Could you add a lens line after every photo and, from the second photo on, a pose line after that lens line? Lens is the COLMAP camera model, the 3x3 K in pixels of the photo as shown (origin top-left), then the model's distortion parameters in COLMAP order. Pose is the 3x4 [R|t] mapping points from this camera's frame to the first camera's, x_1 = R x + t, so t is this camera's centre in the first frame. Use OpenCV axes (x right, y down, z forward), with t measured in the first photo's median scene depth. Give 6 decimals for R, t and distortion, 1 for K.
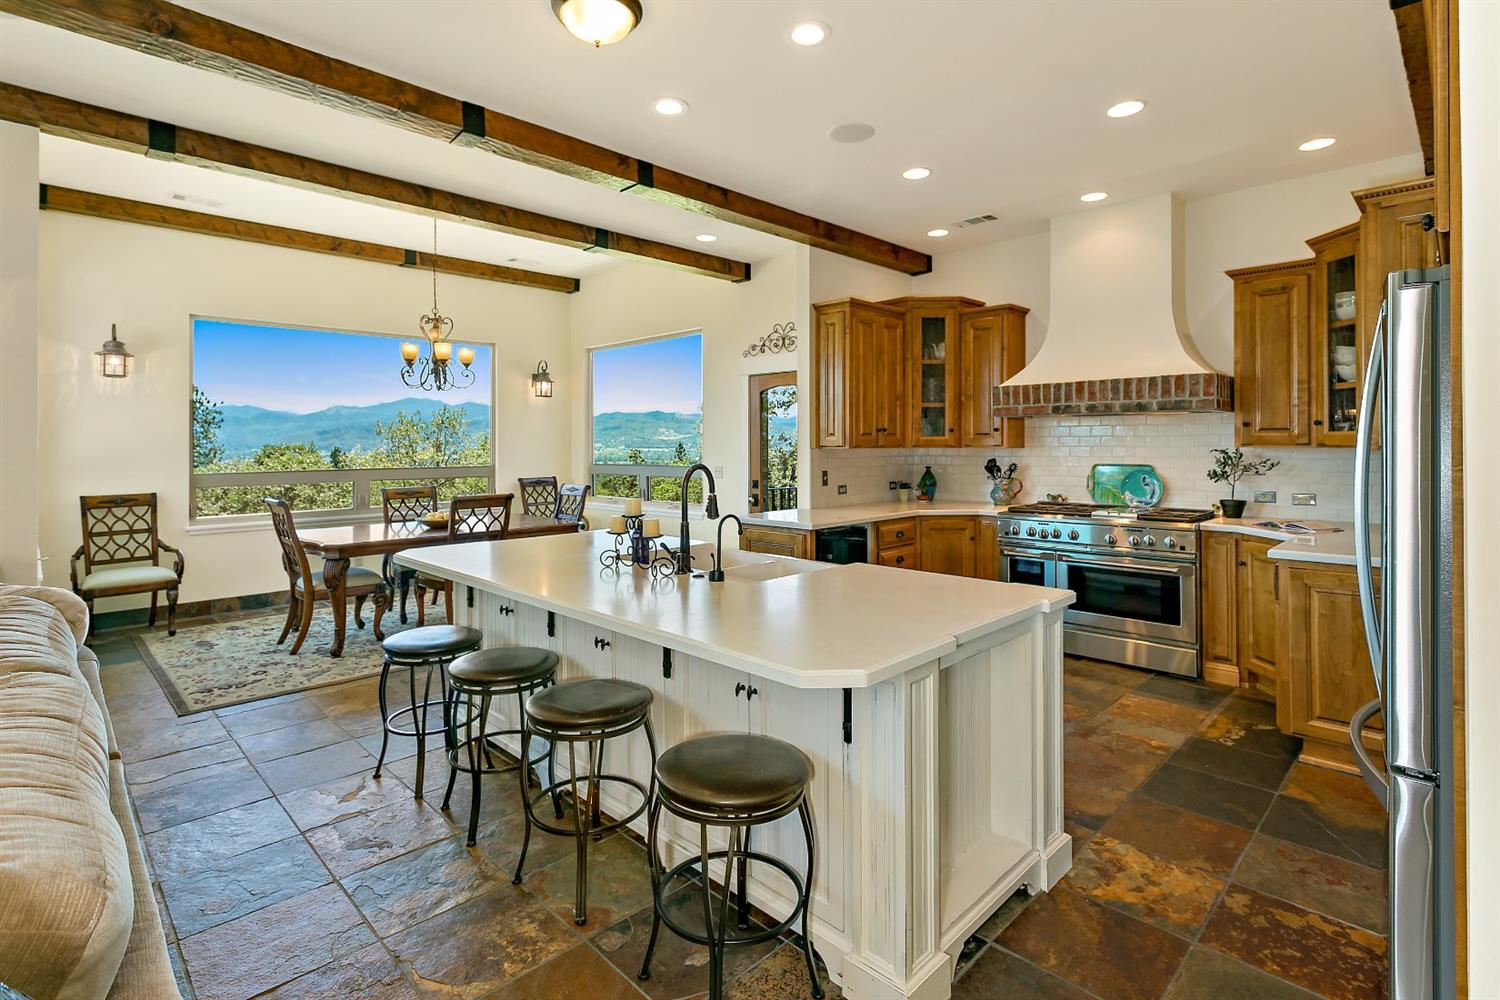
lens RADIAL K [[706.6, 0, 752.4], [0, 706.6, 442.0], [0, 0, 1]] dist [0.003196, 0.001135]
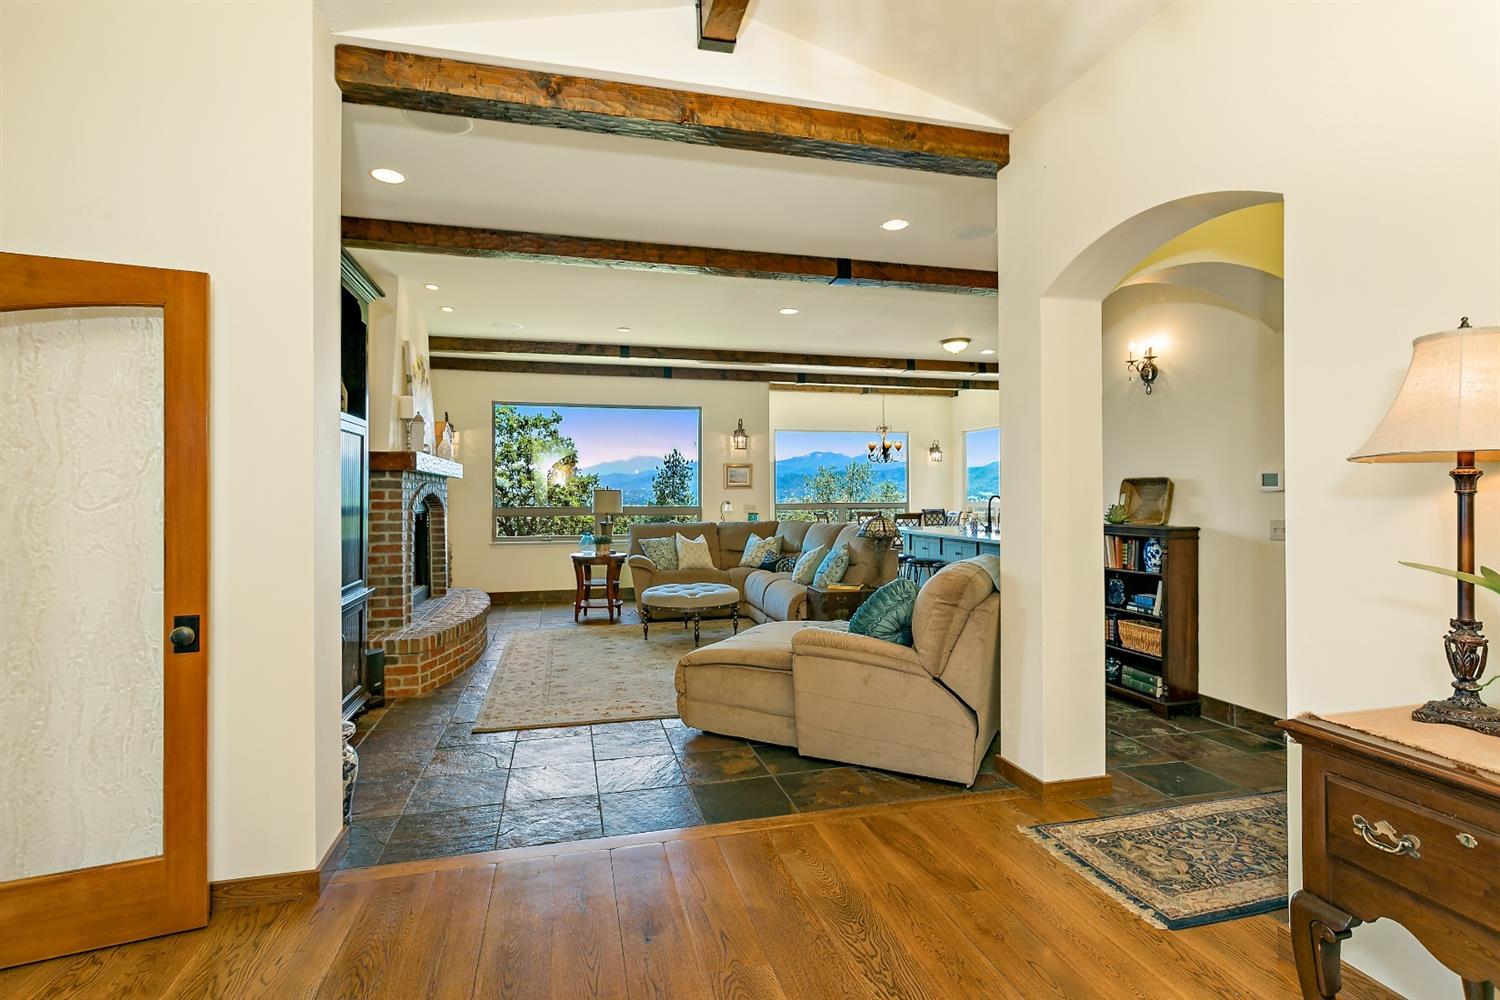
lens RADIAL K [[706.6, 0, 740.0], [0, 706.6, 494.5], [0, 0, 1]] dist [0.003196, 0.001135]
pose [[0.853437, 0.002169, -0.521192, 0.267497], [0.000367, 0.999989, 0.004763, 0.010215], [0.521196, -0.004257, 0.853426, -0.995931]]
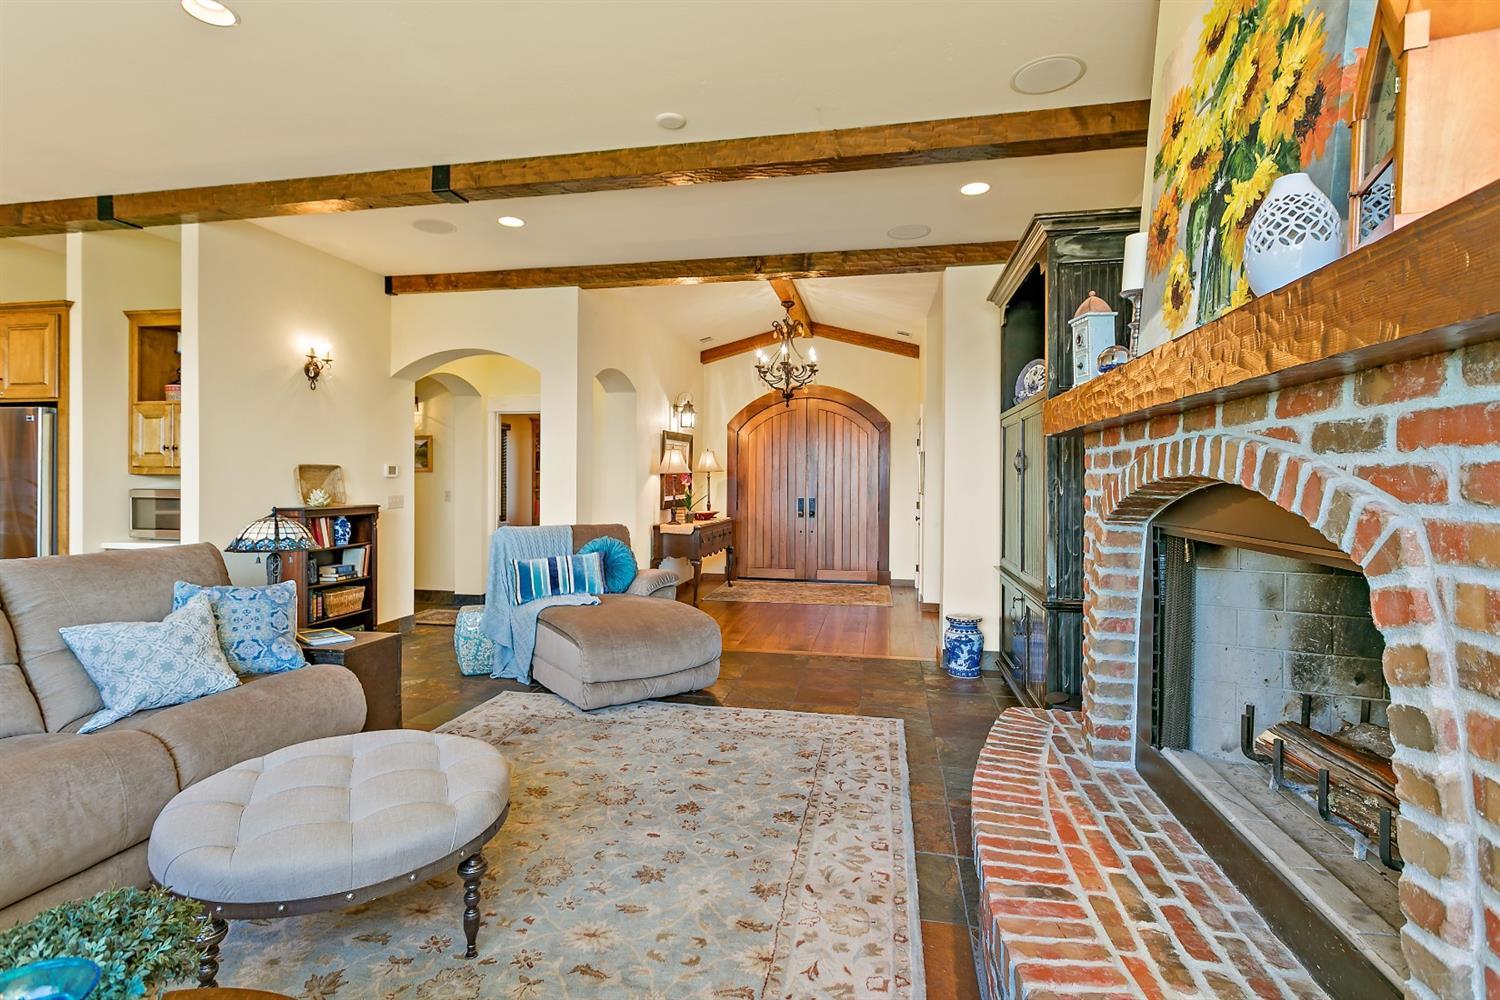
lens RADIAL K [[706.6, 0, 740.5], [0, 706.6, 468.6], [0, 0, 1]] dist [0.003196, 0.001135]
pose [[-0.551675, 0.014982, 0.833925, -0.888084], [-0.004144, 0.999777, -0.020703, 0.016795], [-0.834049, -0.014877, -0.551490, 0.045140]]
